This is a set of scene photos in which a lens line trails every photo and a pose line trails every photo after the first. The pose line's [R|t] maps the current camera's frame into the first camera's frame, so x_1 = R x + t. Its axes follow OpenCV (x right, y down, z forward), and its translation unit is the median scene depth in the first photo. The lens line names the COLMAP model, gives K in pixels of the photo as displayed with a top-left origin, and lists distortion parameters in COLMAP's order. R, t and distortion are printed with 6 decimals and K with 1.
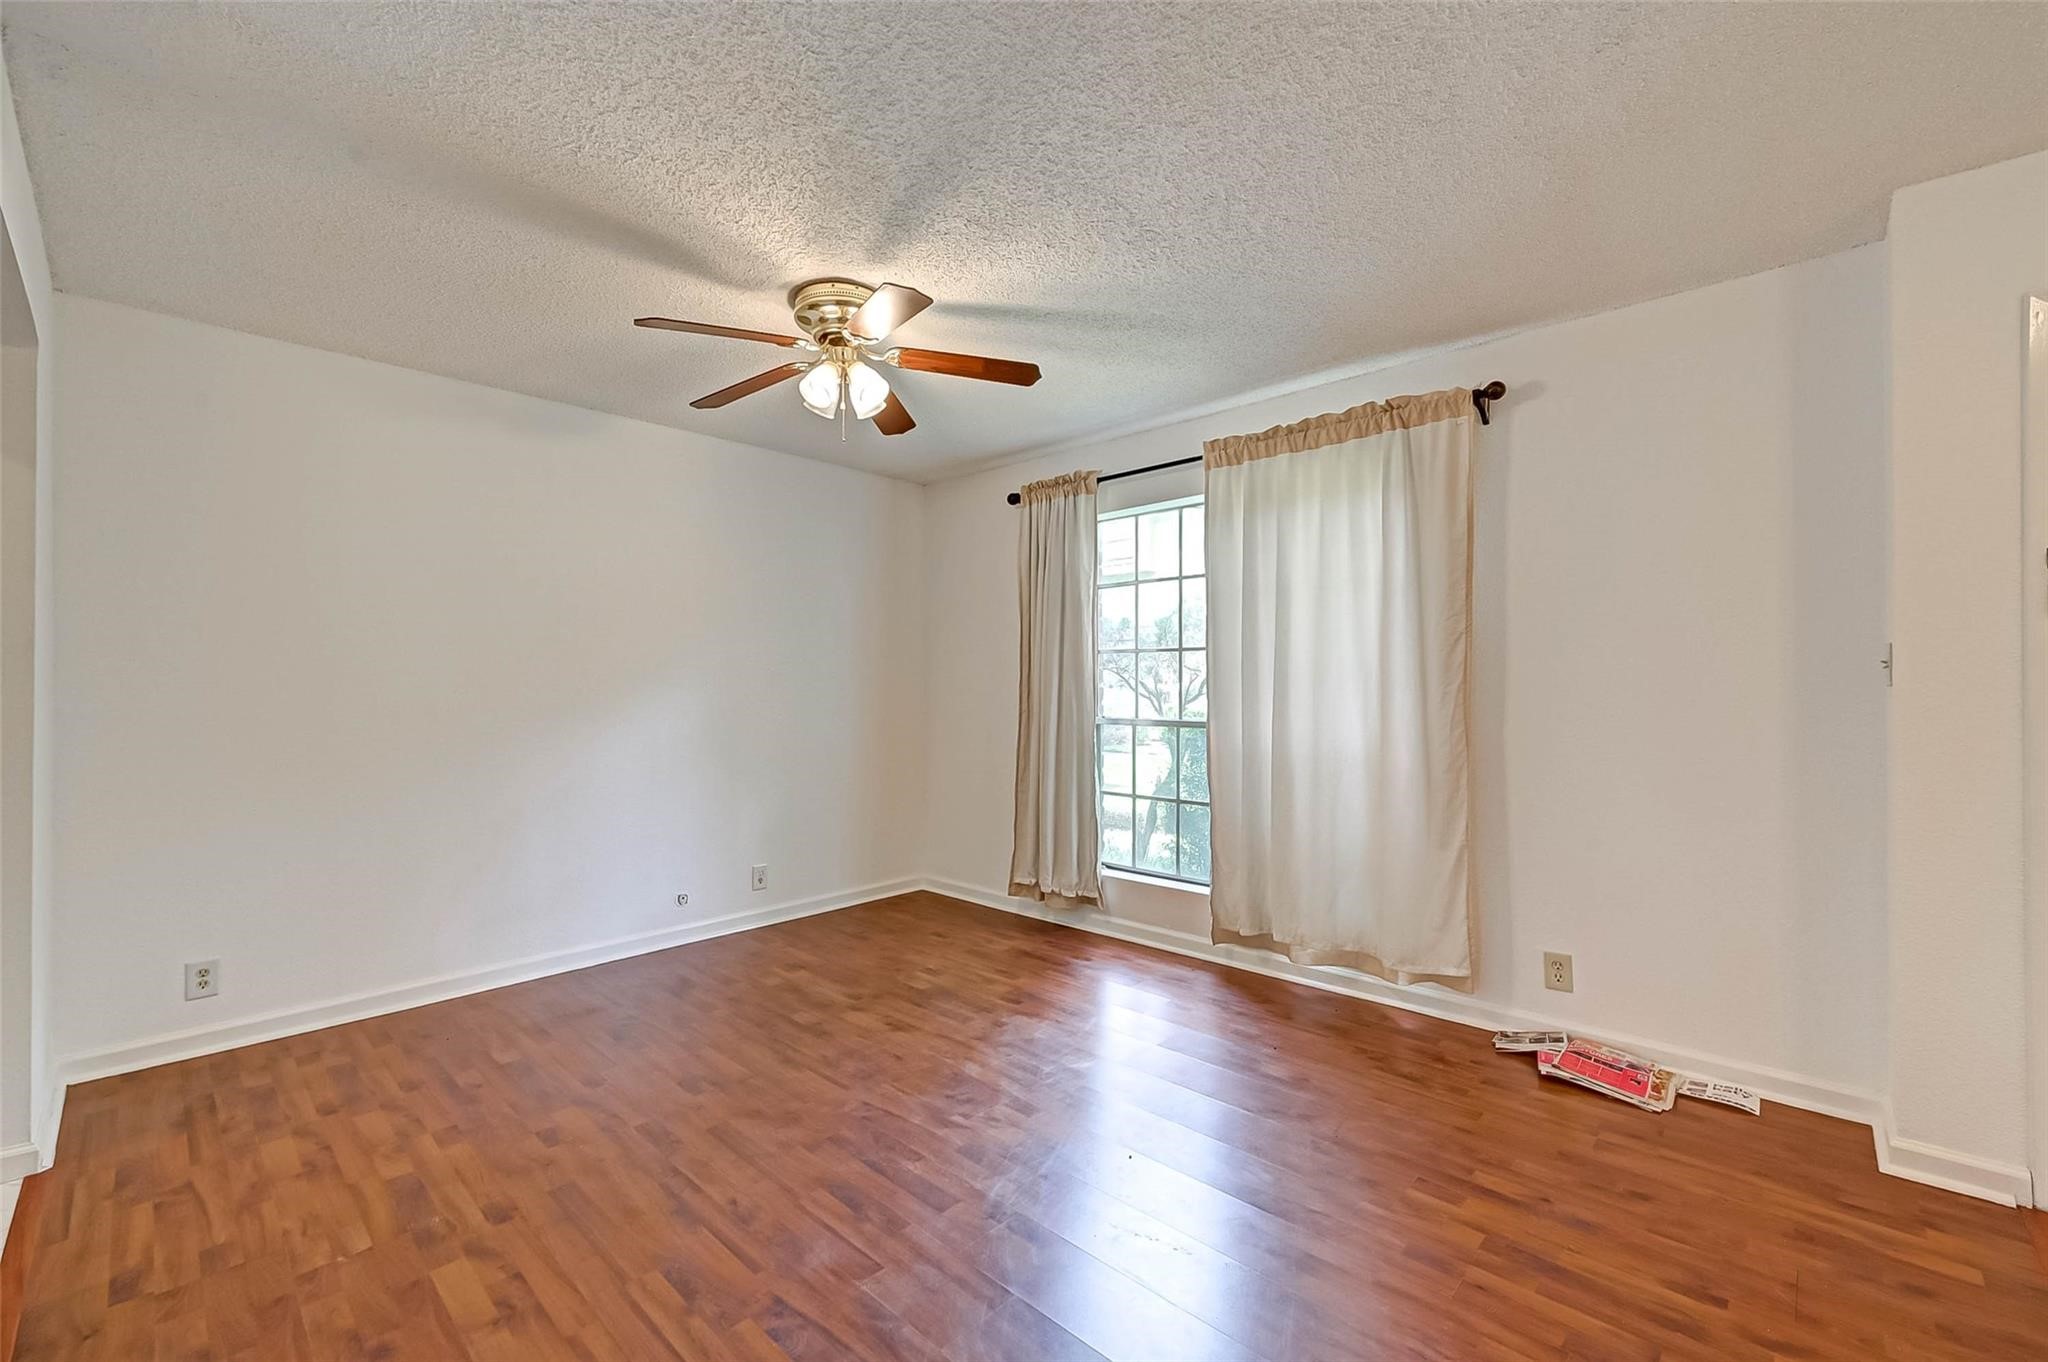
lens RADIAL K [[831.2, 0, 1026.0], [0, 831.2, 687.9], [0, 0, 1]] dist [0.003224, 0.000174]
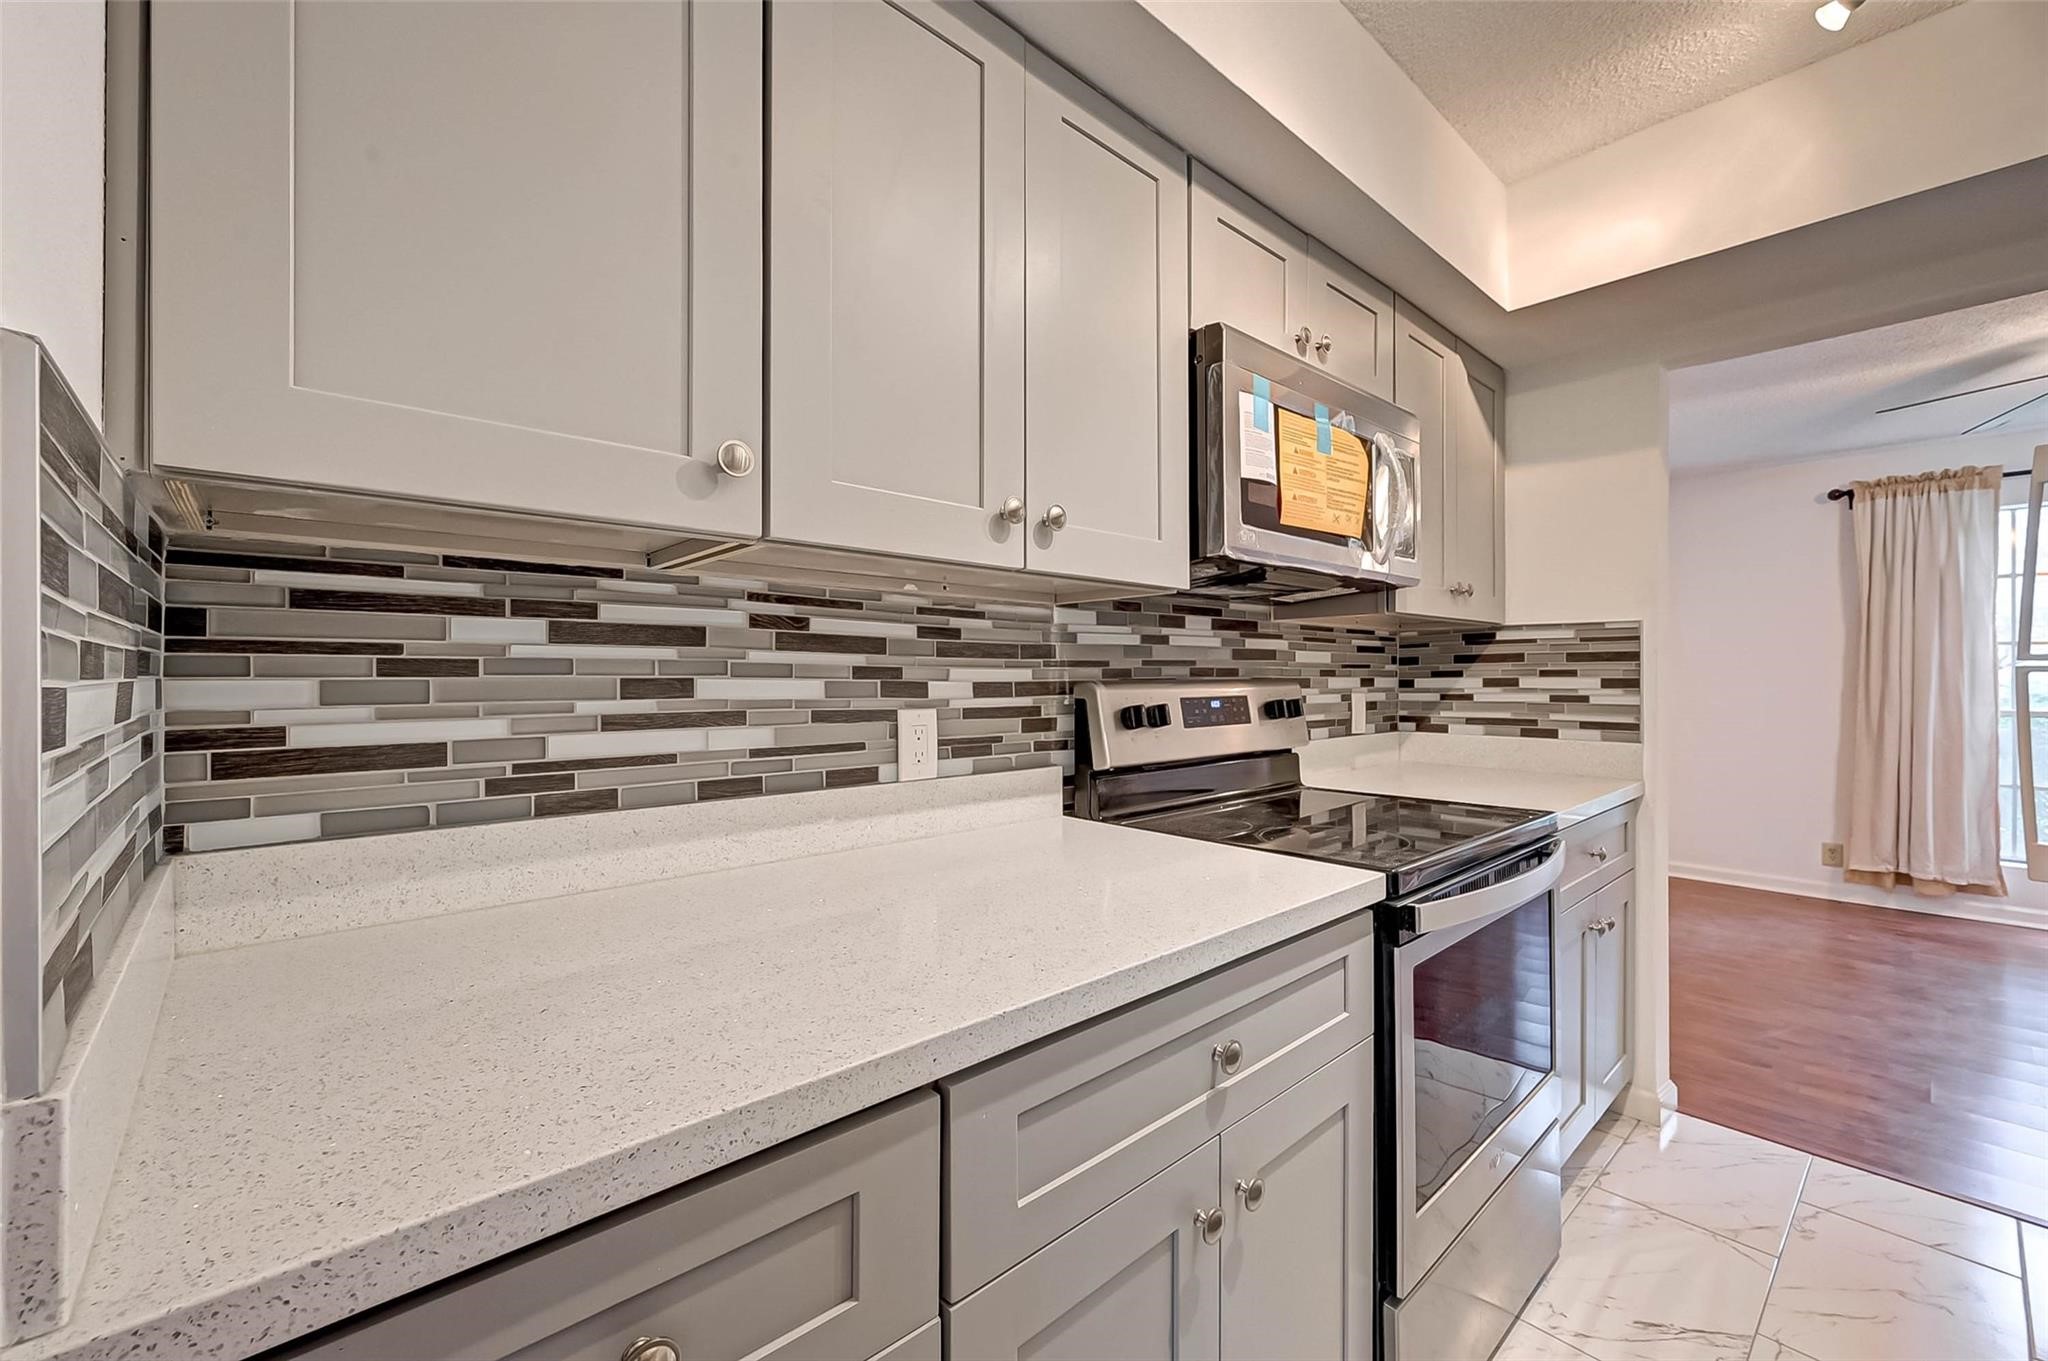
lens RADIAL K [[831.2, 0, 1028.4], [0, 831.2, 679.1], [0, 0, 1]] dist [0.003224, 0.000174]
pose [[0.995245, -0.009651, -0.096925, -0.987336], [0.010573, 0.999904, 0.009000, -0.022302], [0.096829, -0.009982, 0.995251, -0.128991]]
